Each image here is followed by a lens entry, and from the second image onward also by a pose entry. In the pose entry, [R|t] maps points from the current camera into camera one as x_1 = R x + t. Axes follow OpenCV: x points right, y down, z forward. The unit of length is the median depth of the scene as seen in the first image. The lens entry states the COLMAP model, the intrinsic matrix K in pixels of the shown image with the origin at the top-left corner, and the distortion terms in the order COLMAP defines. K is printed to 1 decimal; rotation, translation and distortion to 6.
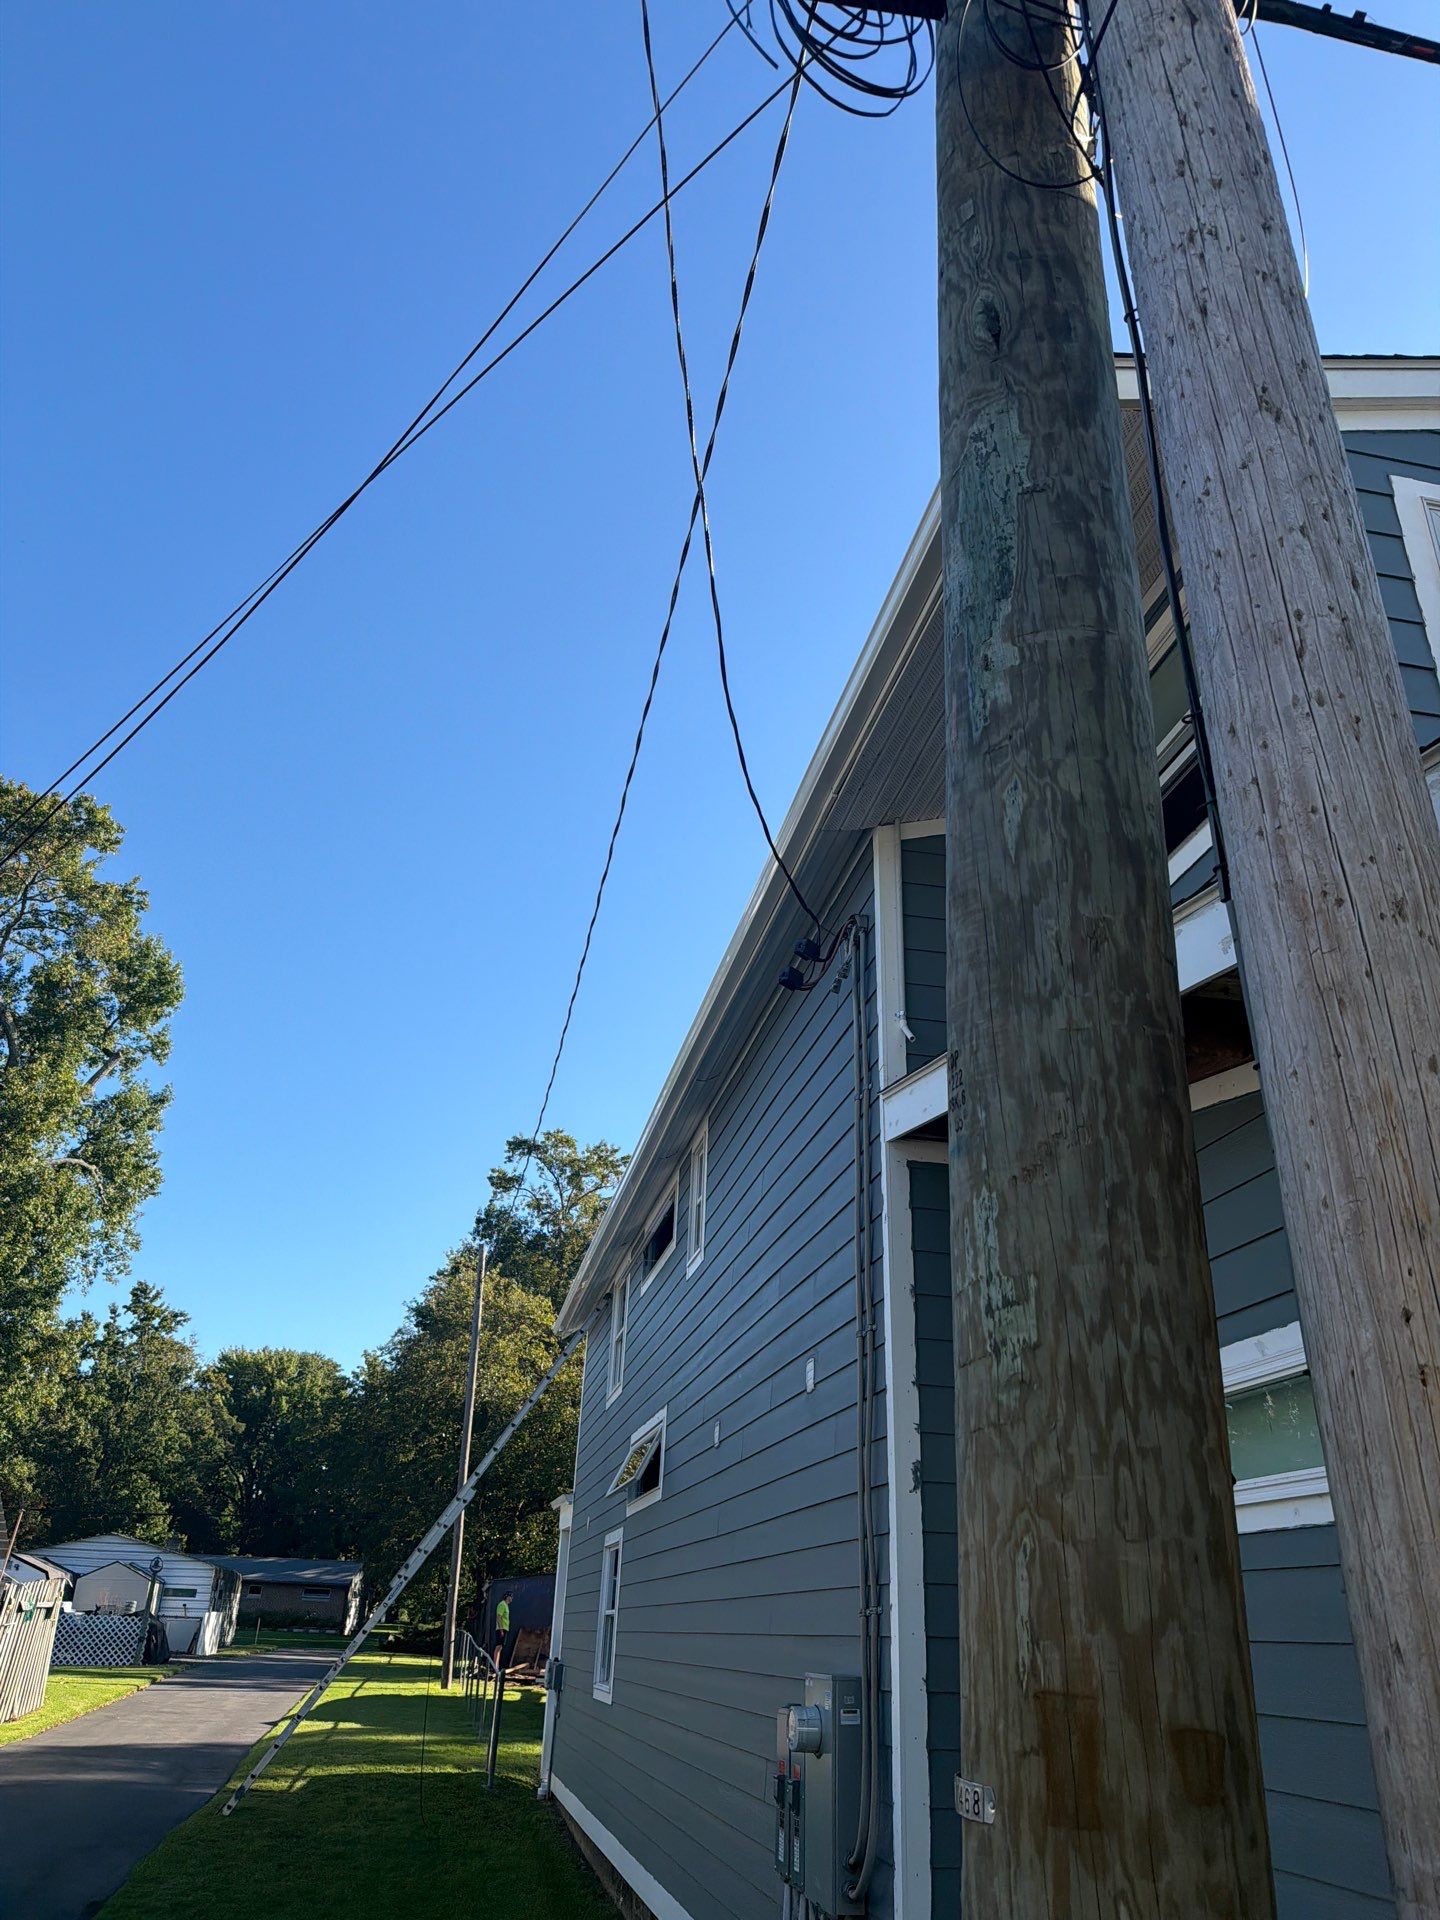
lens RADIAL K [[1347.4, 0, 712.2], [0, 1347.4, 959.9], [0, 0, 1]] dist [0.109245, -0.164143]
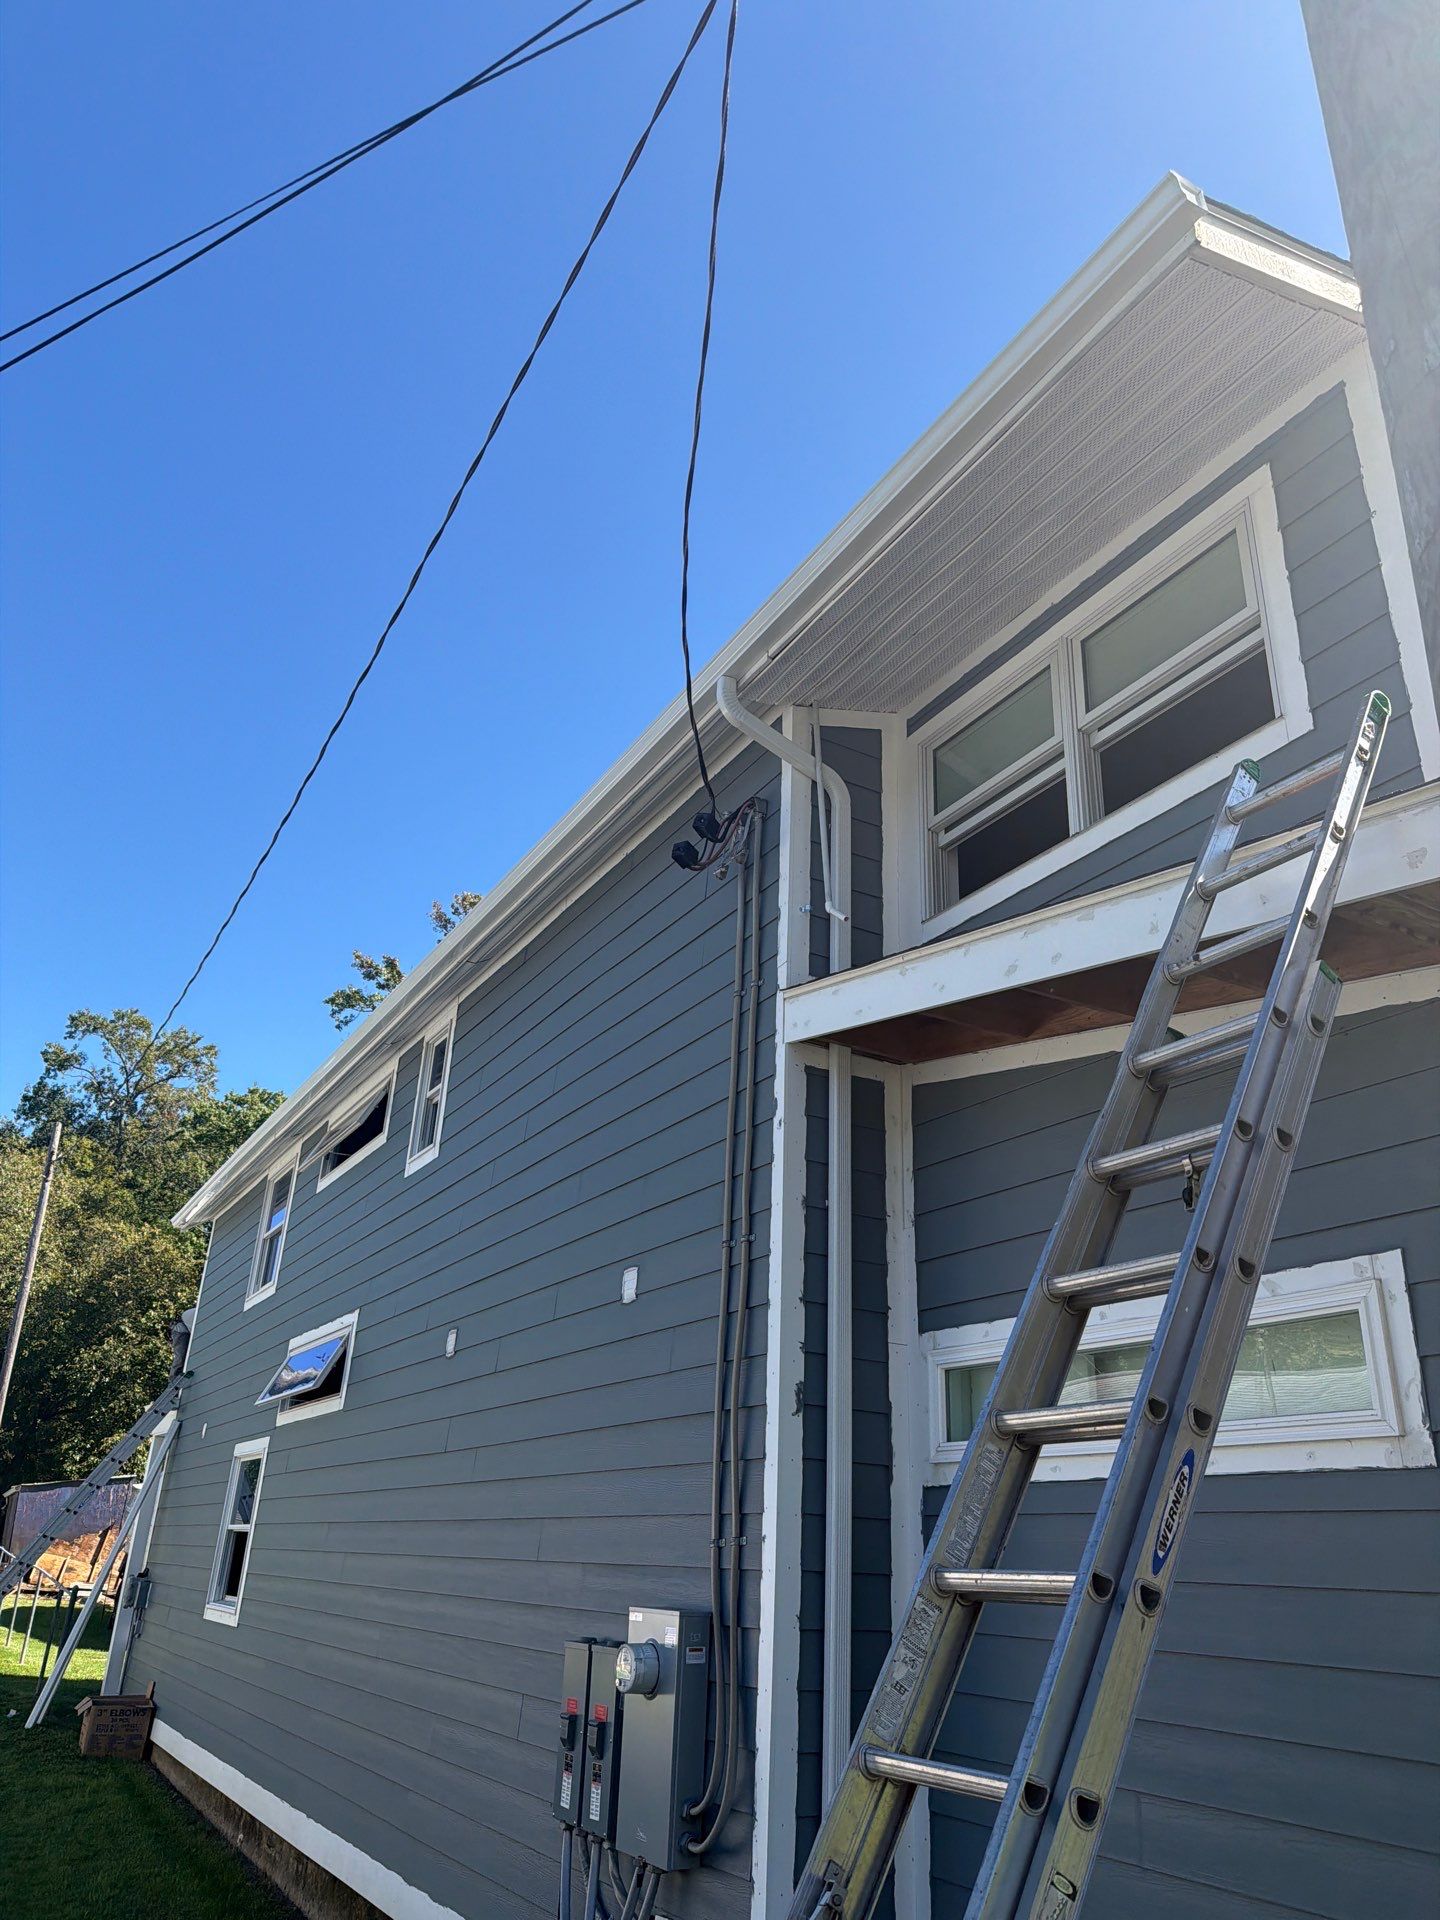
lens RADIAL K [[1347.4, 0, 712.2], [0, 1347.4, 959.9], [0, 0, 1]] dist [0.109245, -0.164143]
pose [[0.946955, 0.133129, 0.292495, -0.484197], [-0.148860, 0.988337, 0.032094, 0.141080], [-0.284811, -0.073933, 0.955728, 0.351256]]
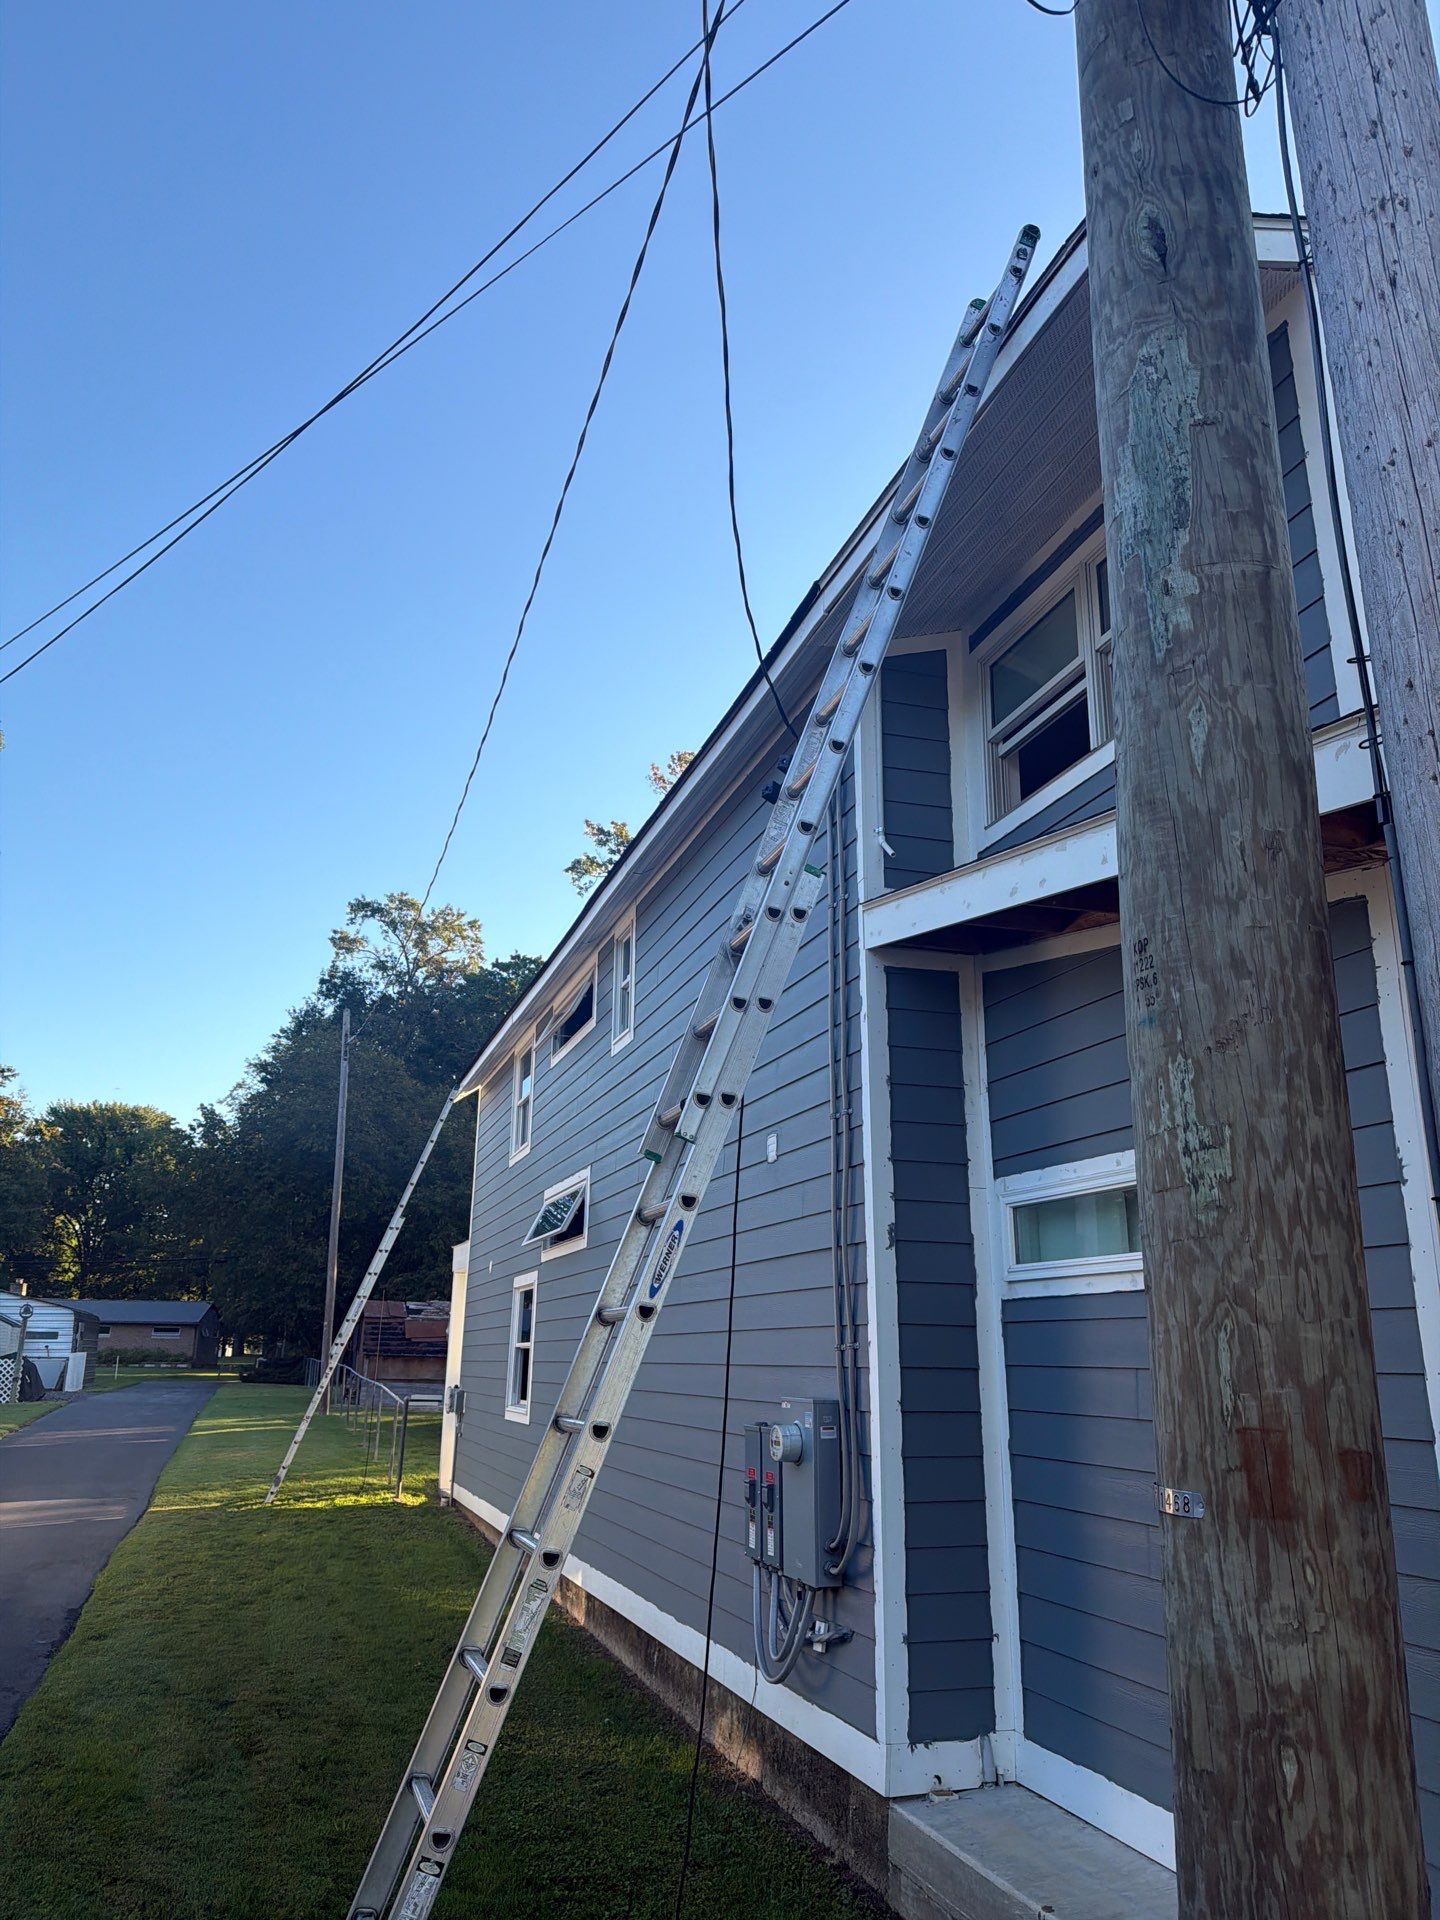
lens RADIAL K [[1344.8, 0, 692.4], [0, 1344.8, 970.5], [0, 0, 1]] dist [0.173986, -0.332054]
pose [[0.993713, 0.005091, 0.111845, -0.331344], [-0.025490, 0.983018, 0.181728, -0.107335], [-0.109020, -0.183436, 0.976968, -0.139904]]
